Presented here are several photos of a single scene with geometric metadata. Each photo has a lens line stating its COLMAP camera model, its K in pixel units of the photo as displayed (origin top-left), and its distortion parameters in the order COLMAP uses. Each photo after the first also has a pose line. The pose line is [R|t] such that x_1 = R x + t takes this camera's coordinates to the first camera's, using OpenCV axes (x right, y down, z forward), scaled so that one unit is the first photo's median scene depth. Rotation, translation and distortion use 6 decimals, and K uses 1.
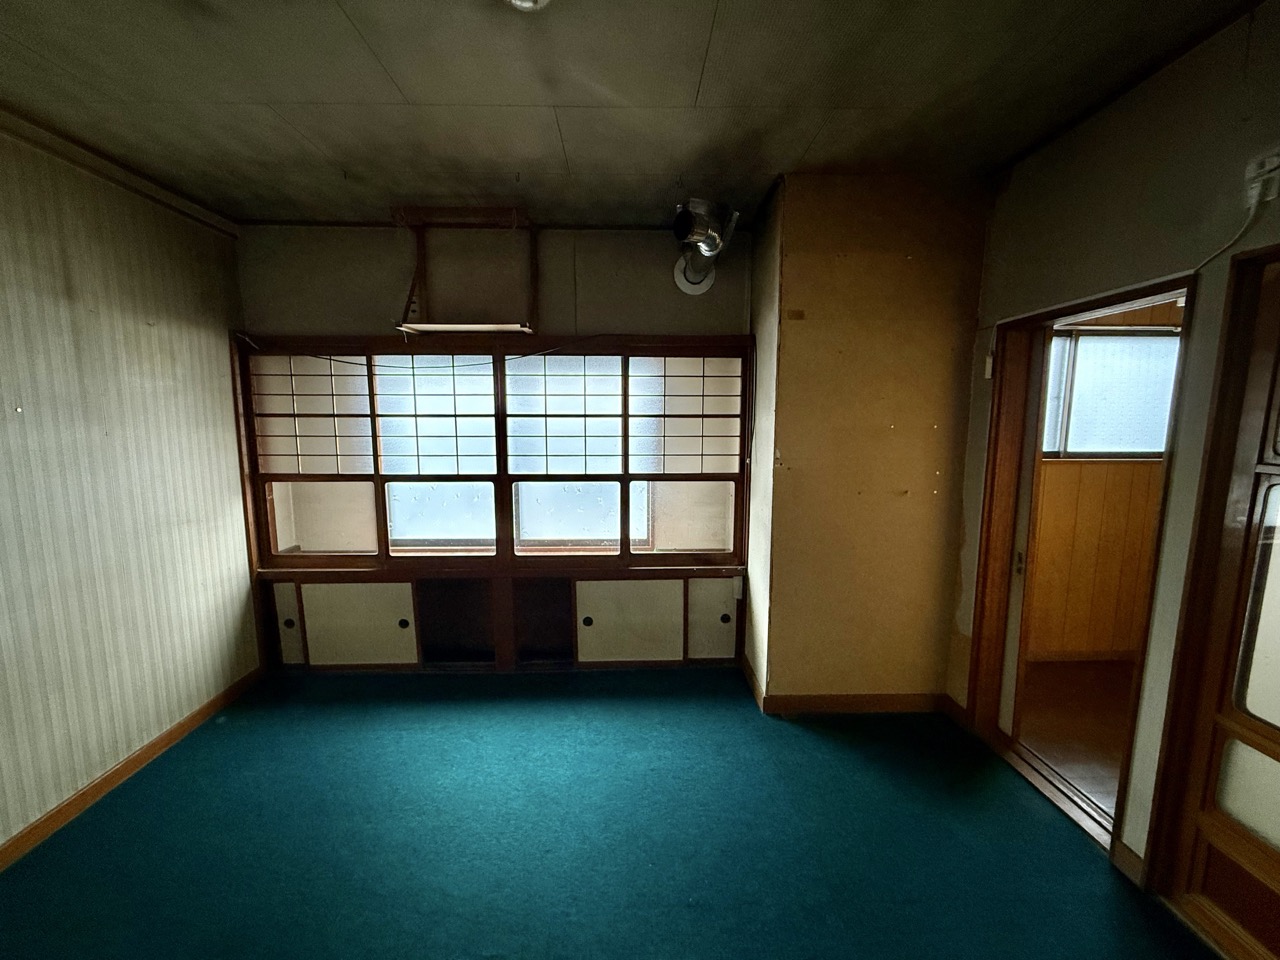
lens RADIAL K [[508.0, 0, 637.6], [0, 508.0, 480.2], [0, 0, 1]] dist [-0.000115, -0.000085]
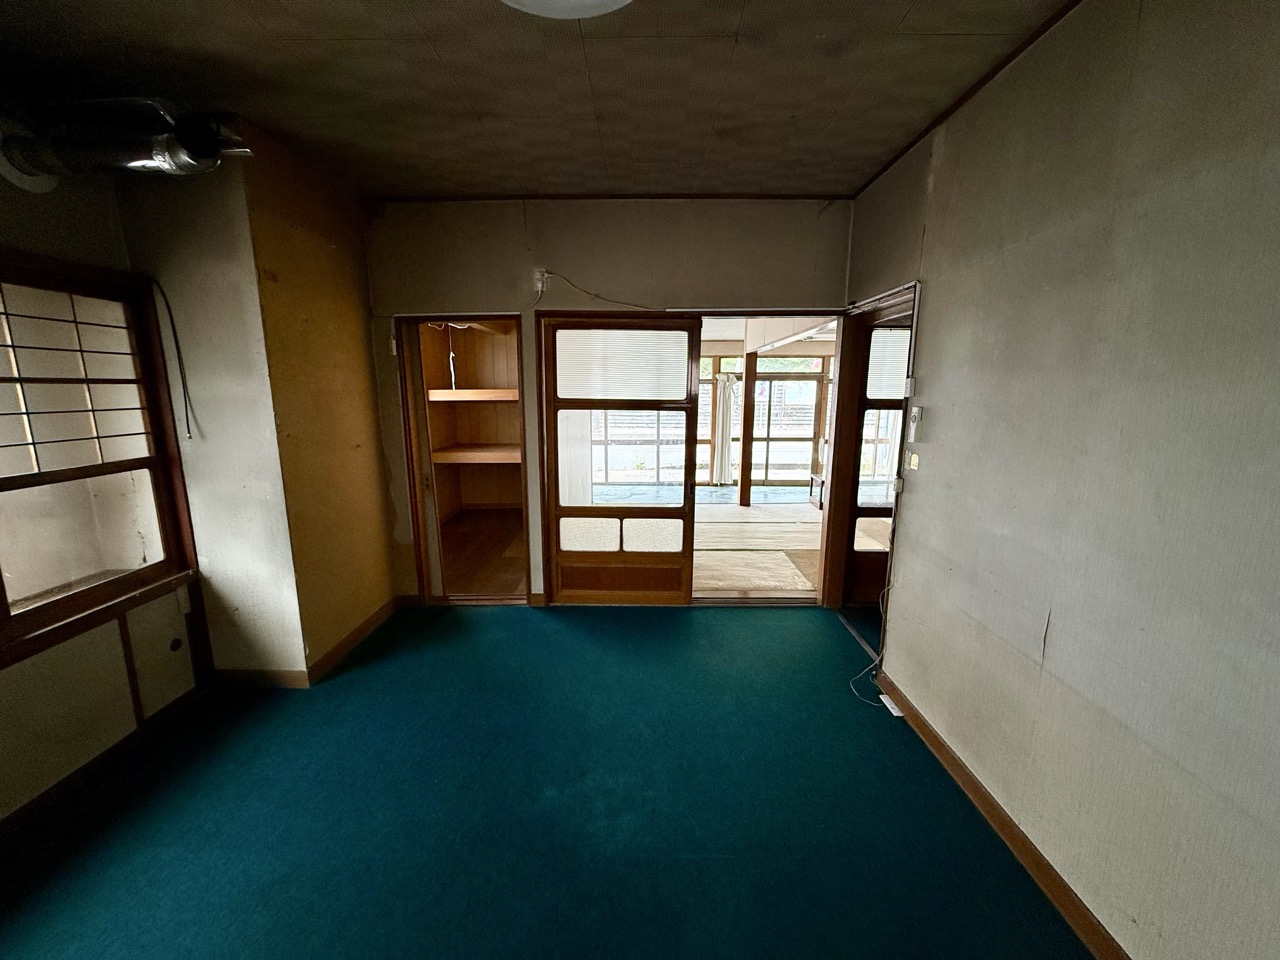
lens RADIAL K [[508.0, 0, 637.6], [0, 508.0, 480.2], [0, 0, 1]] dist [-0.000115, -0.000085]
pose [[0.039076, -0.175925, 0.983628, -0.655680], [0.129800, 0.976933, 0.169571, -0.016948], [-0.990770, 0.121049, 0.061010, 0.281831]]
